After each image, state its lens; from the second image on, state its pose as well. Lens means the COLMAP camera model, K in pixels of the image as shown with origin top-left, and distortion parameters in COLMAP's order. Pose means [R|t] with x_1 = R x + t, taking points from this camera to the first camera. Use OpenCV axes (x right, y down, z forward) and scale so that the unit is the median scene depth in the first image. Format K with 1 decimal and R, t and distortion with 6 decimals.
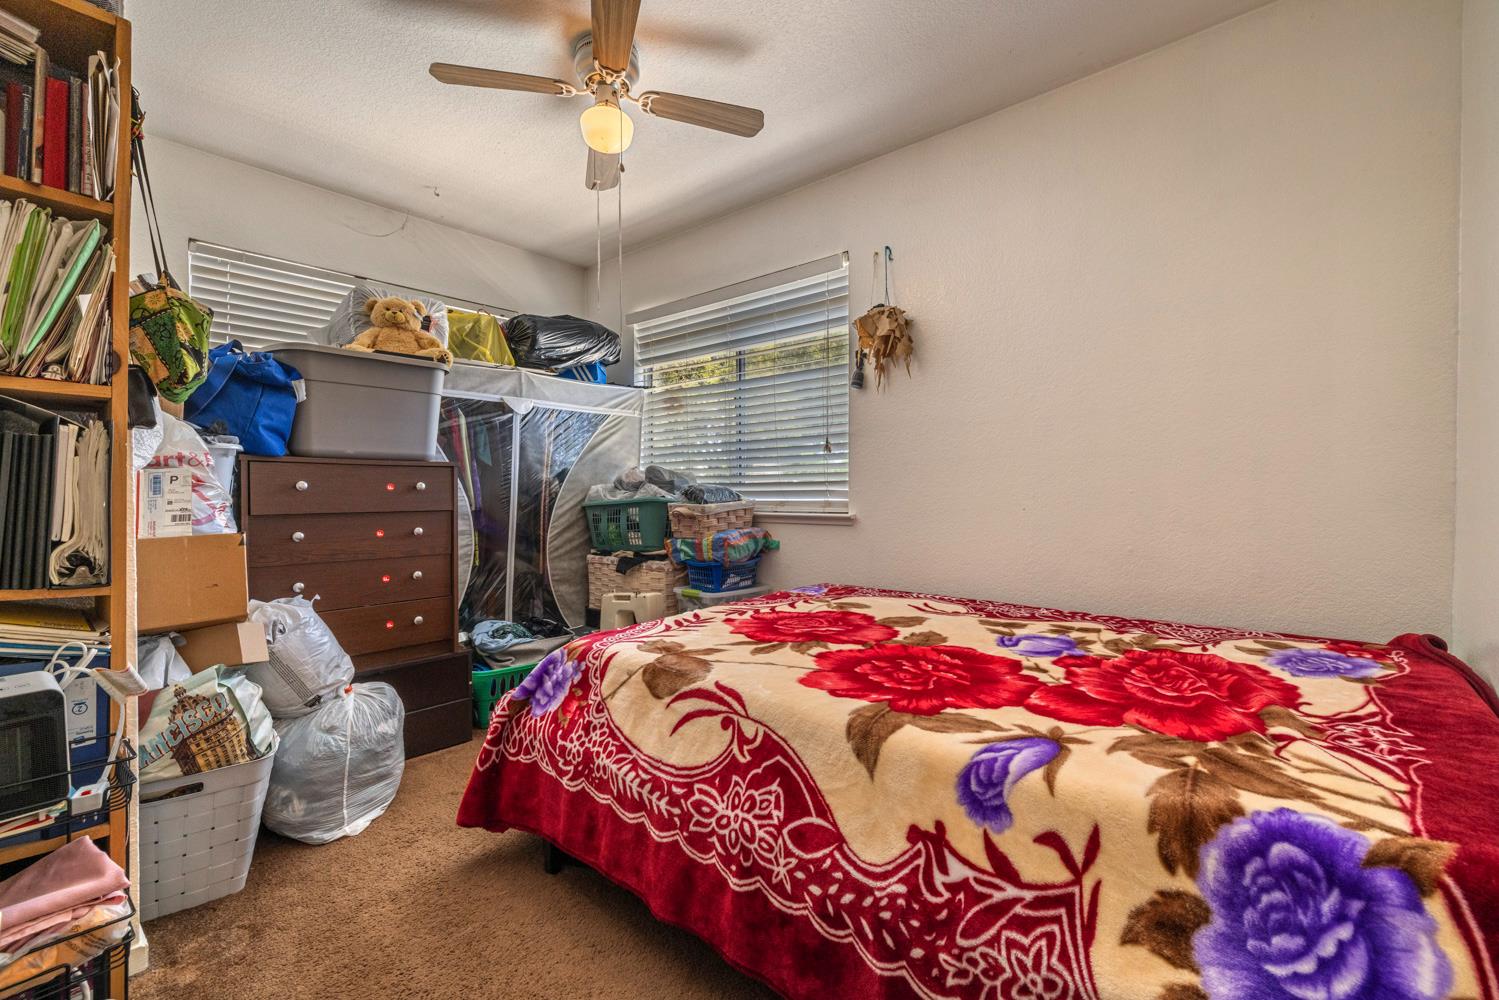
lens RADIAL K [[633.9, 0, 745.8], [0, 633.9, 481.9], [0, 0, 1]] dist [0.000863, 0.000034]
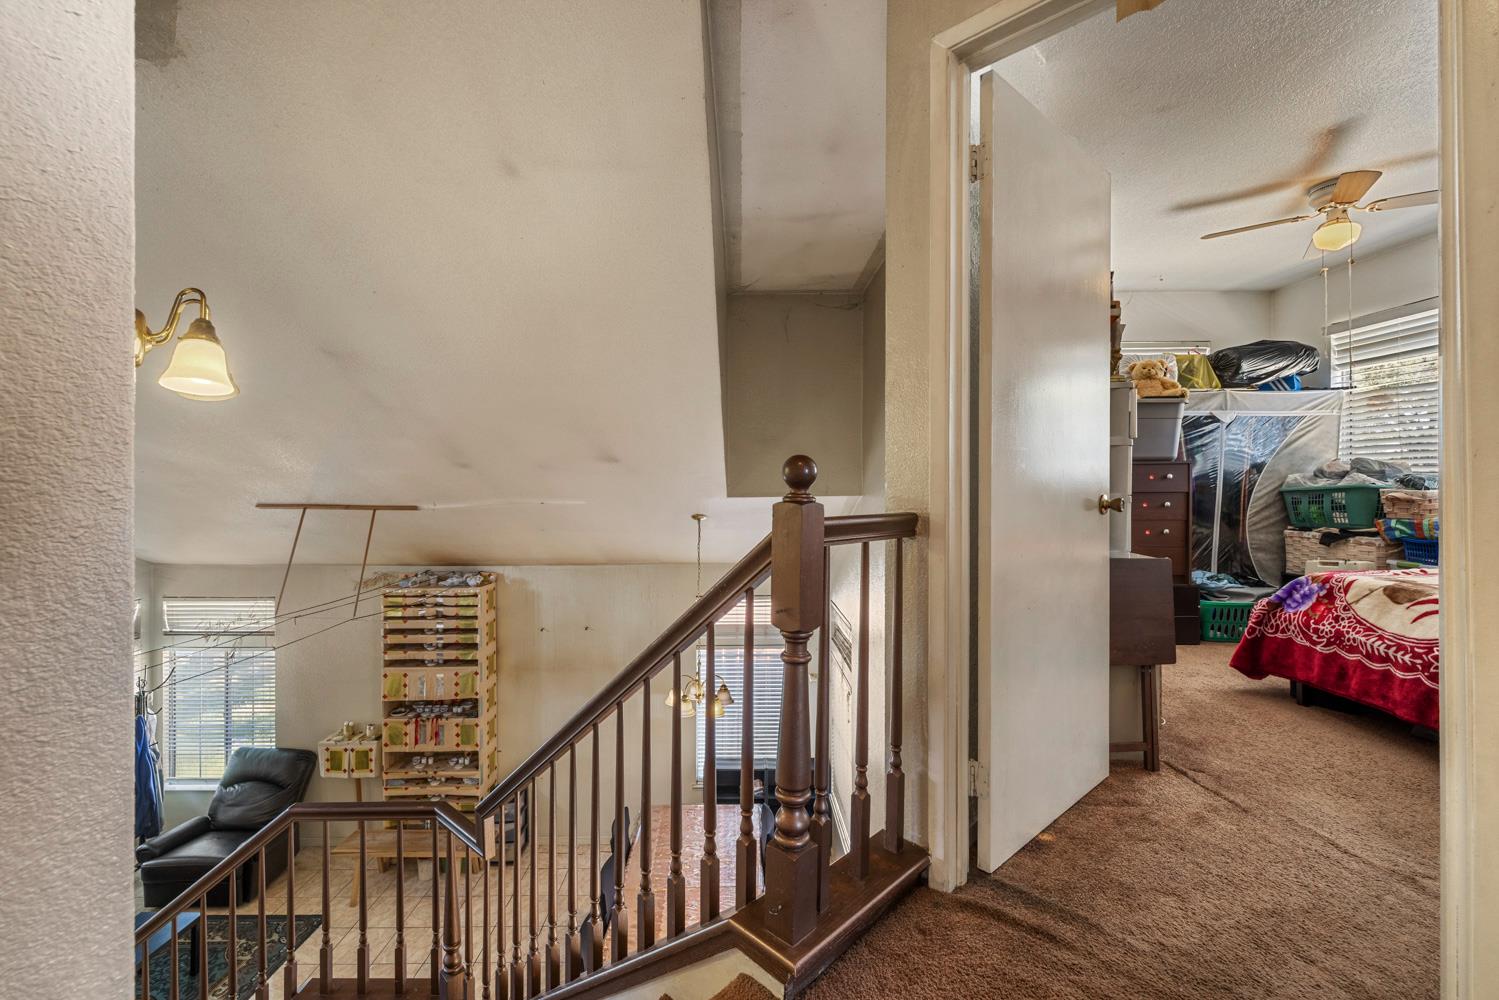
lens RADIAL K [[633.9, 0, 745.8], [0, 633.9, 481.9], [0, 0, 1]] dist [0.000863, 0.000034]
pose [[0.654878, 0.001940, -0.755732, -0.001009], [0.013122, 0.999817, 0.013938, -0.012853], [0.755621, -0.019045, 0.654732, -0.703309]]
